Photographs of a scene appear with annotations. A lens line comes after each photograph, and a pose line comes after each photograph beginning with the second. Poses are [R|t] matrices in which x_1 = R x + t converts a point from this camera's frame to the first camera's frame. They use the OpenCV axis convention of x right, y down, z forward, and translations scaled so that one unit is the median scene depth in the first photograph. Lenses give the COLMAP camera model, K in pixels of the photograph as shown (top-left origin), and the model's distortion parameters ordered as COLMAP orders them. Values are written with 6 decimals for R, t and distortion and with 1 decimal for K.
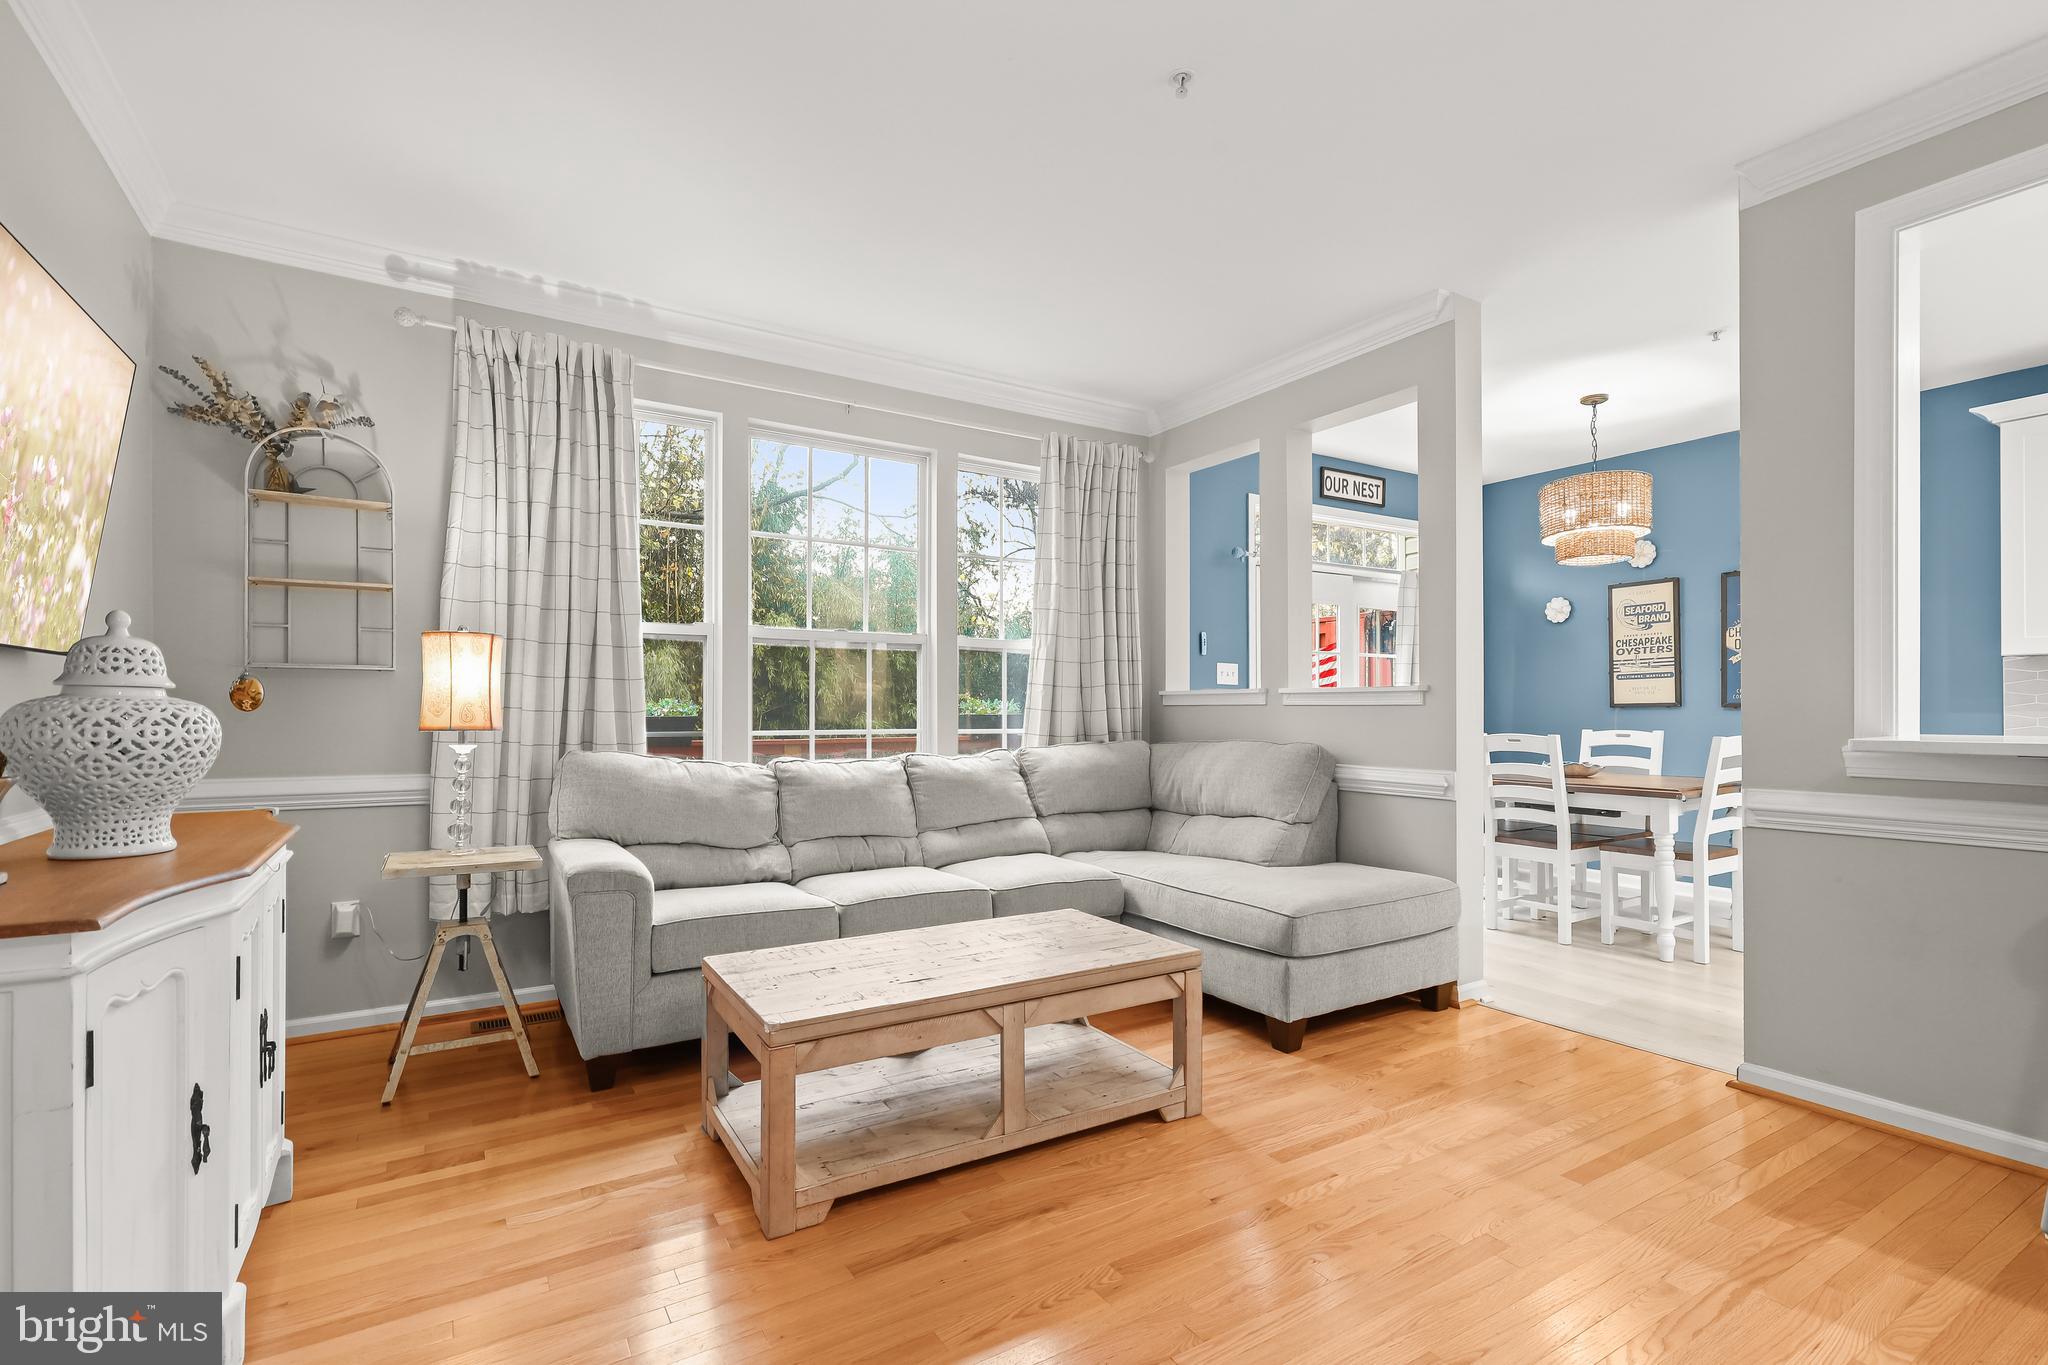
lens RADIAL K [[932.1, 0, 1040.6], [0, 932.1, 715.4], [0, 0, 1]] dist [0.002073, 0.000432]
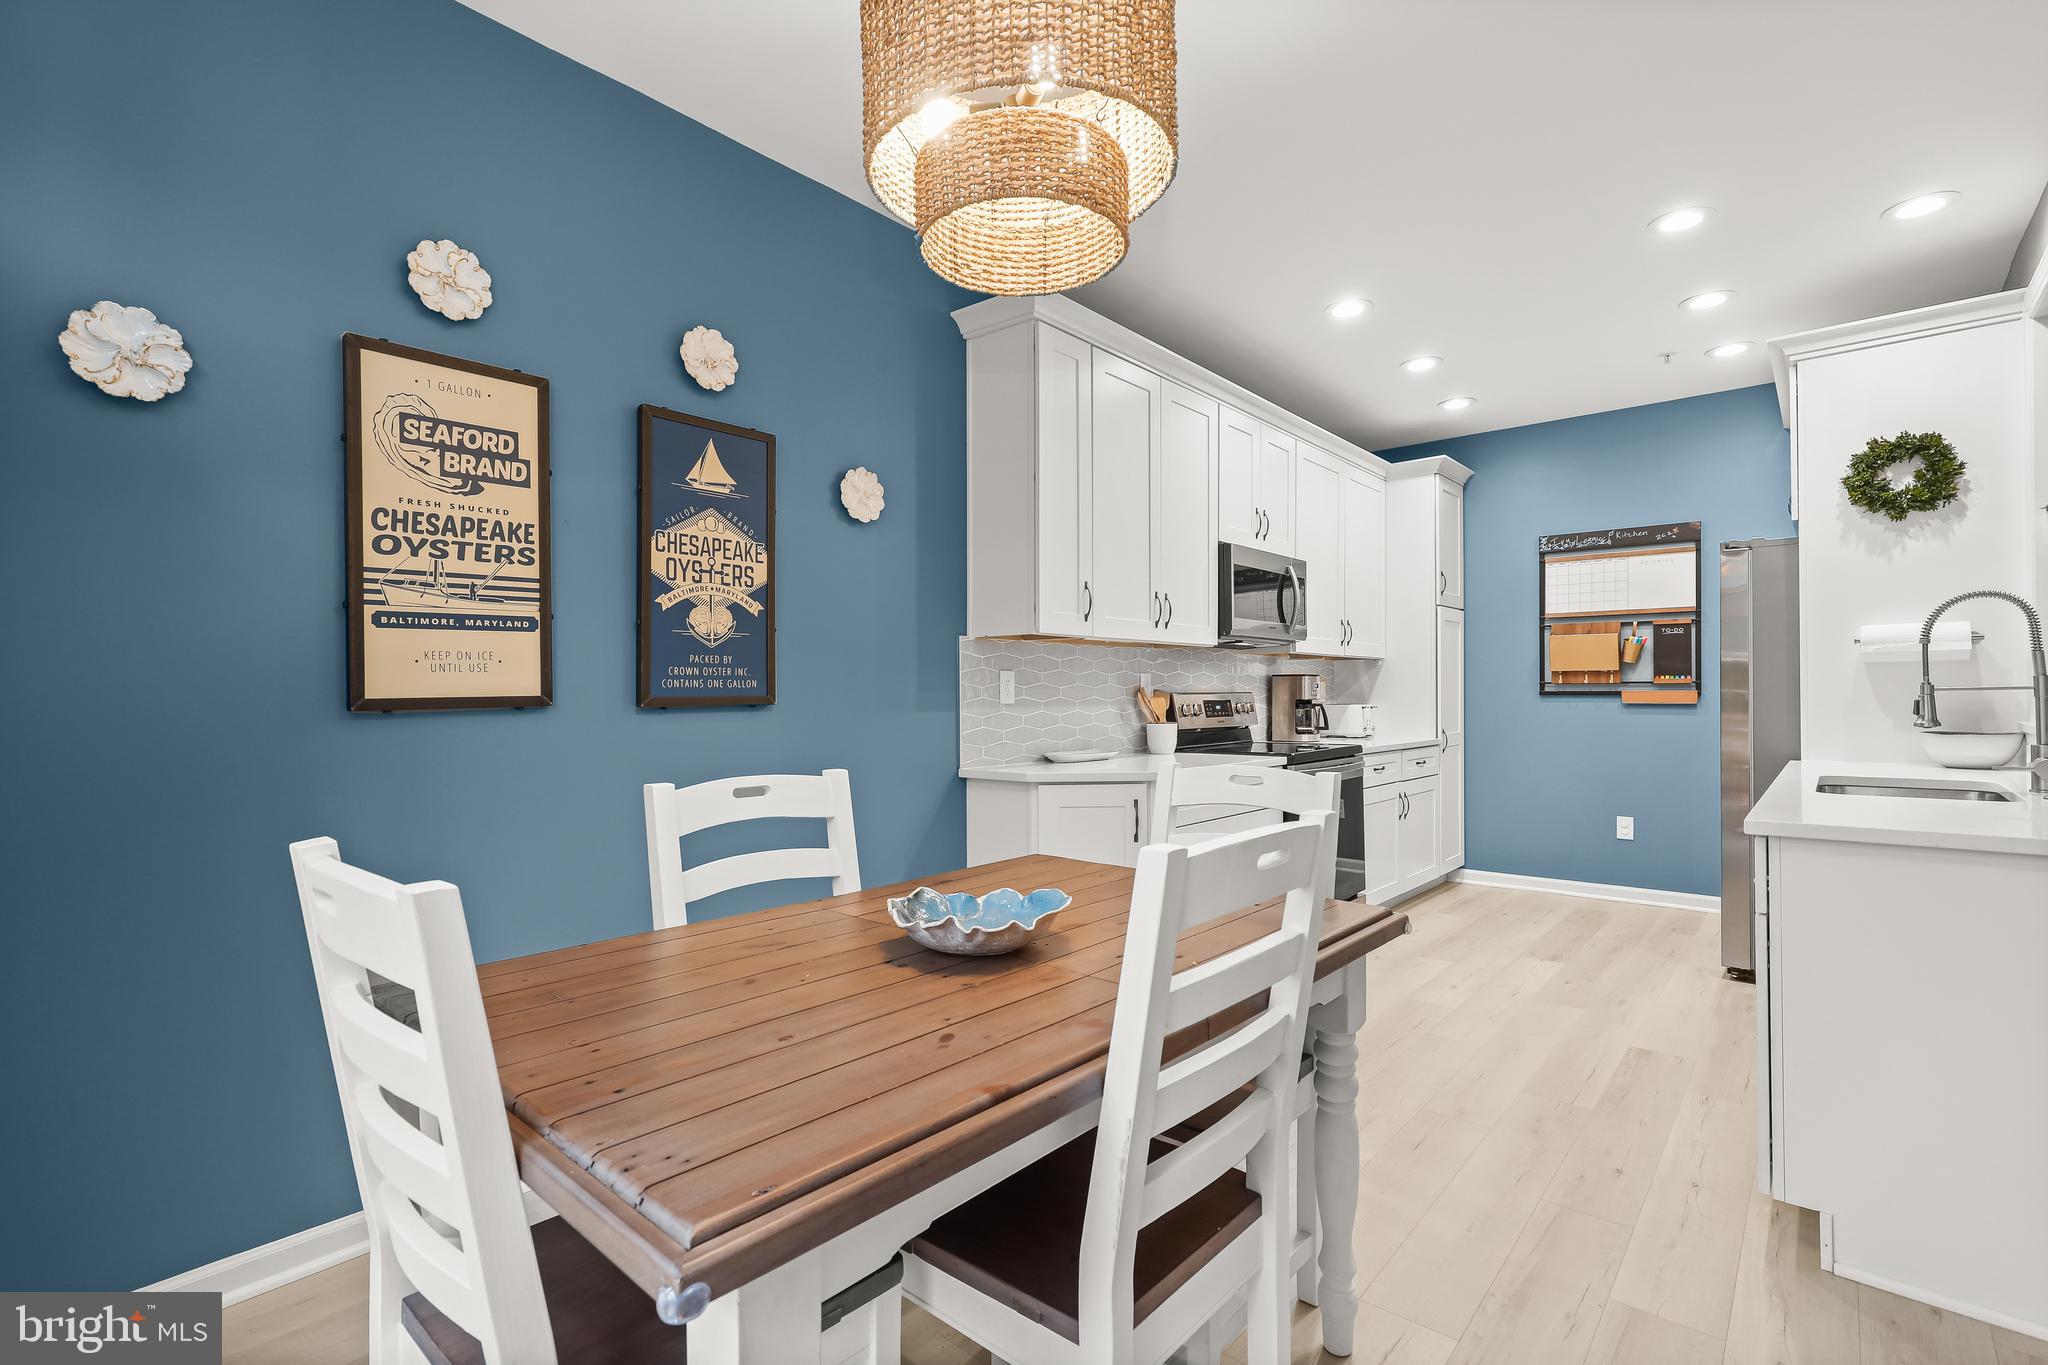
lens RADIAL K [[932.1, 0, 1046.2], [0, 932.1, 683.5], [0, 0, 1]] dist [0.002073, 0.000432]
pose [[-0.297804, 0.015080, 0.954508, 0.379070], [0.011972, 0.999856, -0.012061, -0.018188], [-0.954552, 0.007836, -0.297941, 1.434819]]
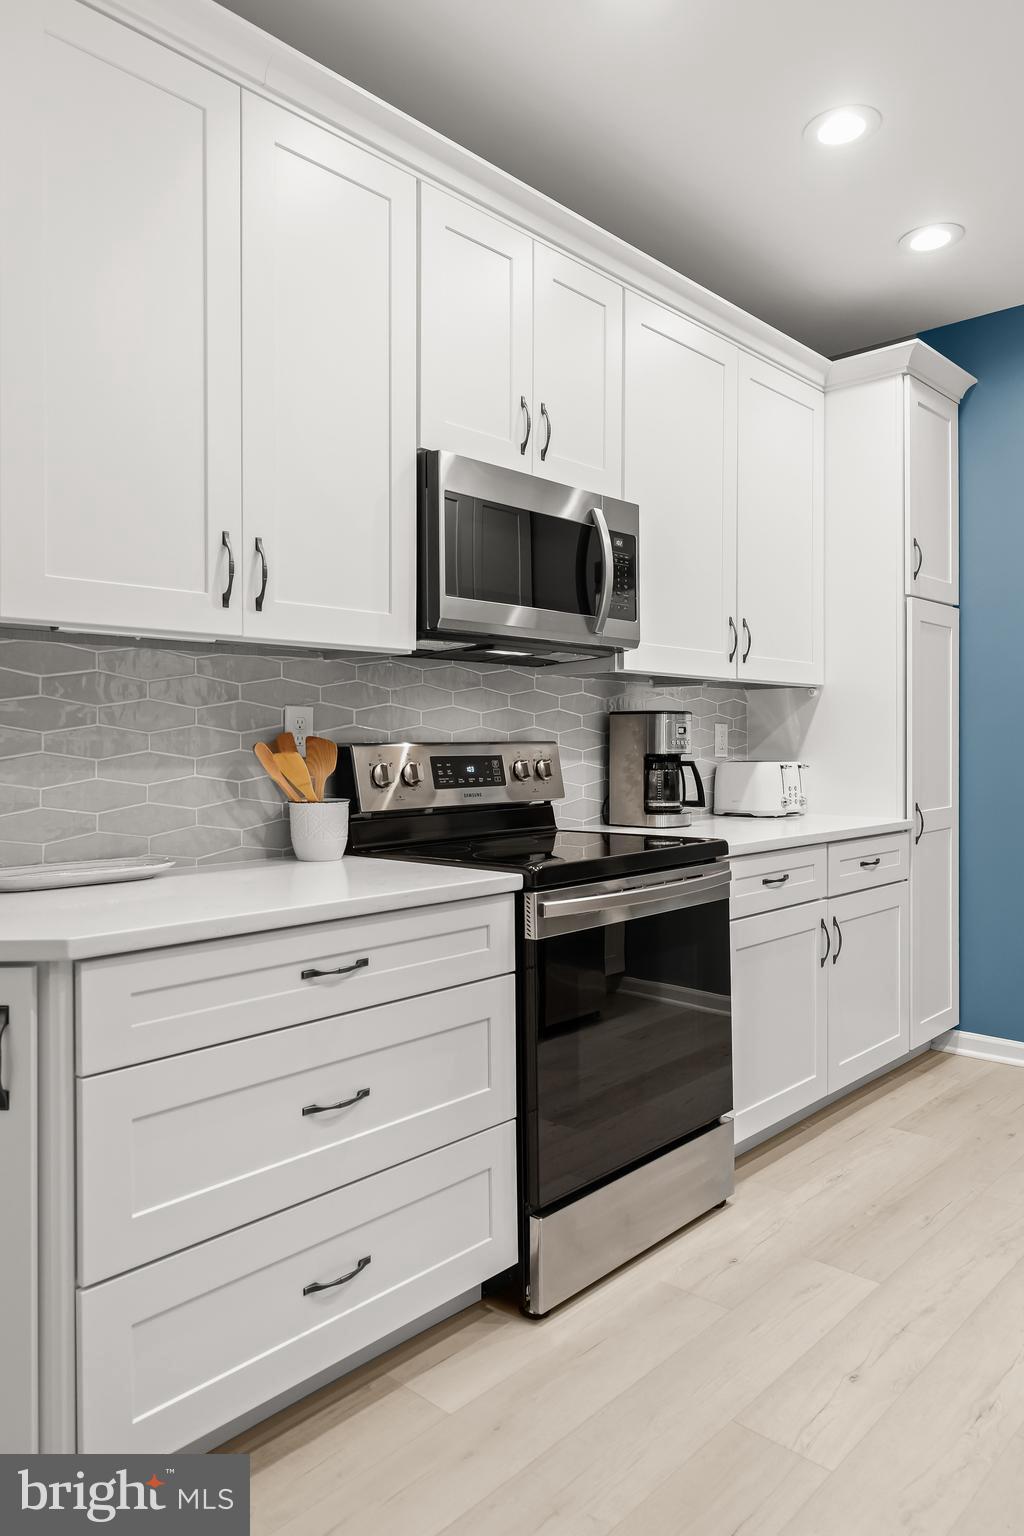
lens RADIAL K [[1036.5, 0, 503.1], [0, 1036.5, 741.9], [0, 0, 1]] dist [-0.006101, 0.004434]
pose [[-0.245413, 0.005565, 0.969403, 0.757232], [0.013445, 0.999907, -0.002336, -0.016861], [-0.969325, 0.012460, -0.245465, 1.005946]]
